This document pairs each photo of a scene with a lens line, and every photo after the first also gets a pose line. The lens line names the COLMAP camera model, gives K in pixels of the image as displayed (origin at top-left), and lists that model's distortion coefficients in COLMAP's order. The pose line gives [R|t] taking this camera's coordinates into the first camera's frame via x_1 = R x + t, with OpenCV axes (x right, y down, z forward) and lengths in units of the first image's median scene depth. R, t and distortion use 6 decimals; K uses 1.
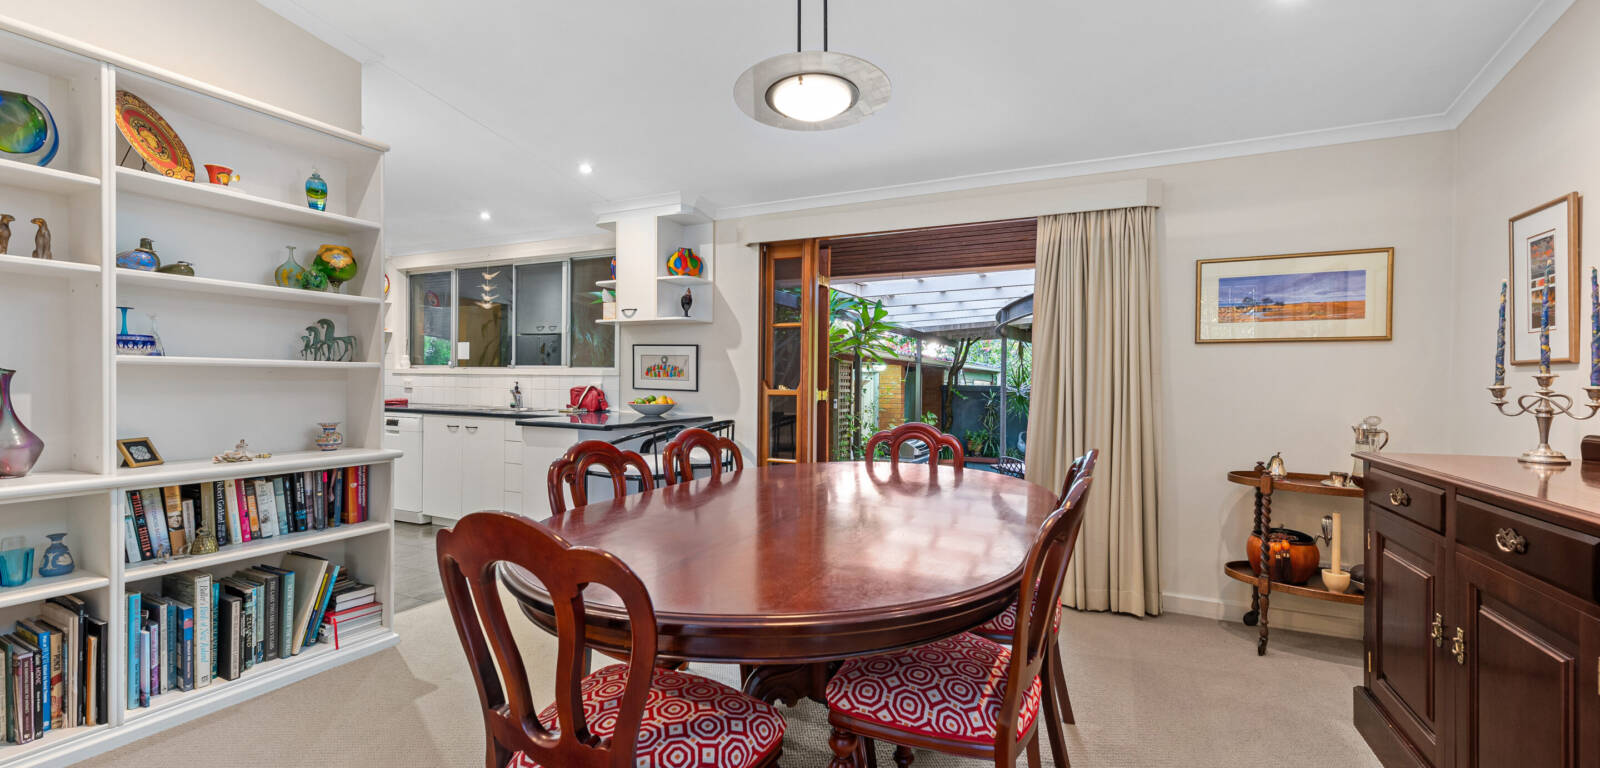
lens RADIAL K [[633.9, 0, 800.1], [0, 633.9, 390.6], [0, 0, 1]] dist [0.001690, 0.000028]
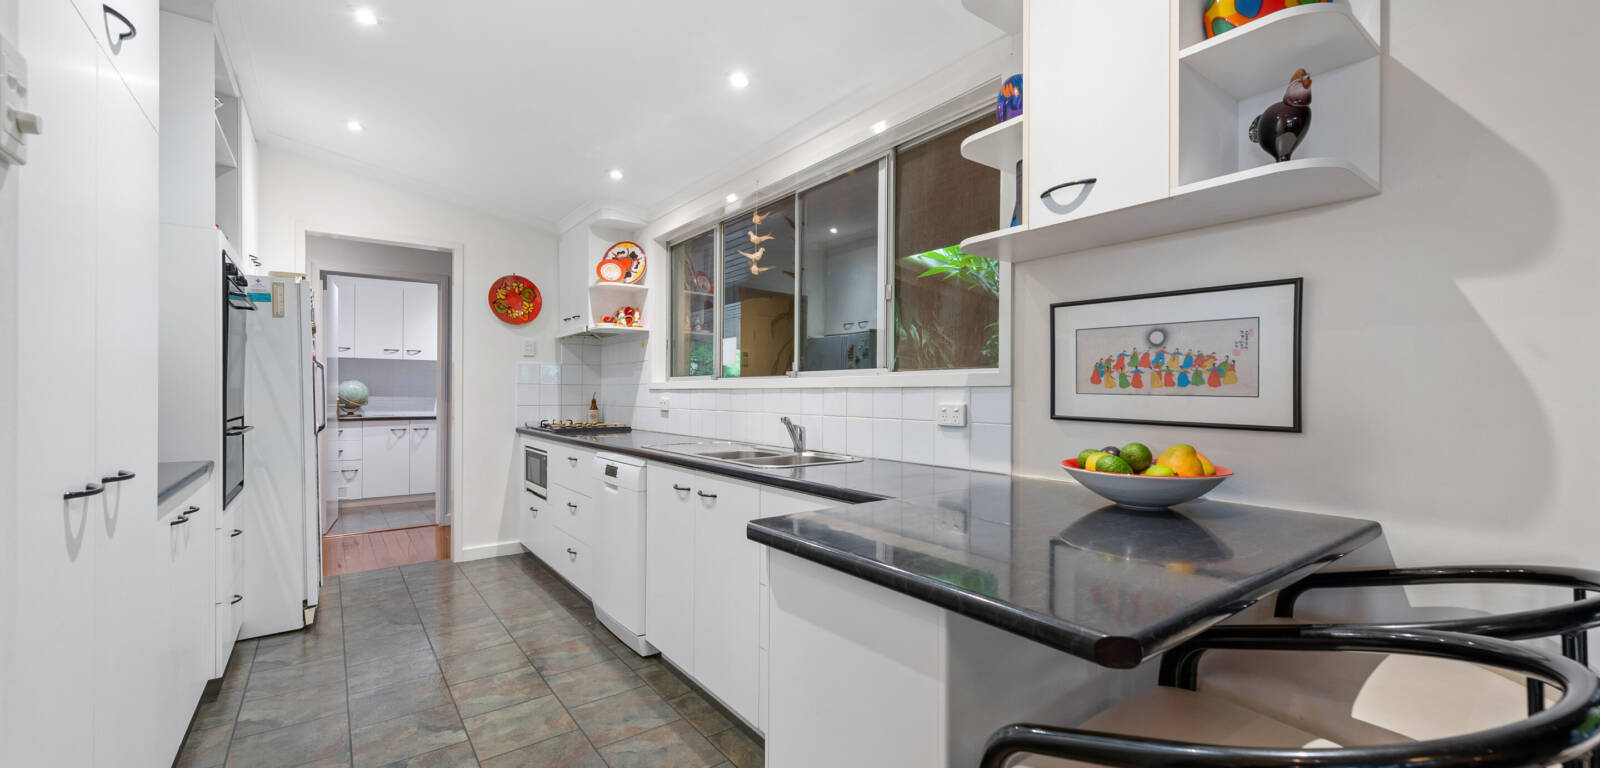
lens RADIAL K [[633.9, 0, 800.4], [0, 633.9, 399.8], [0, 0, 1]] dist [0.001690, 0.000028]
pose [[0.885654, -0.005527, -0.464312, -0.200736], [0.001331, 0.999955, -0.009364, -0.010434], [0.464343, 0.007675, 0.885622, 0.536877]]
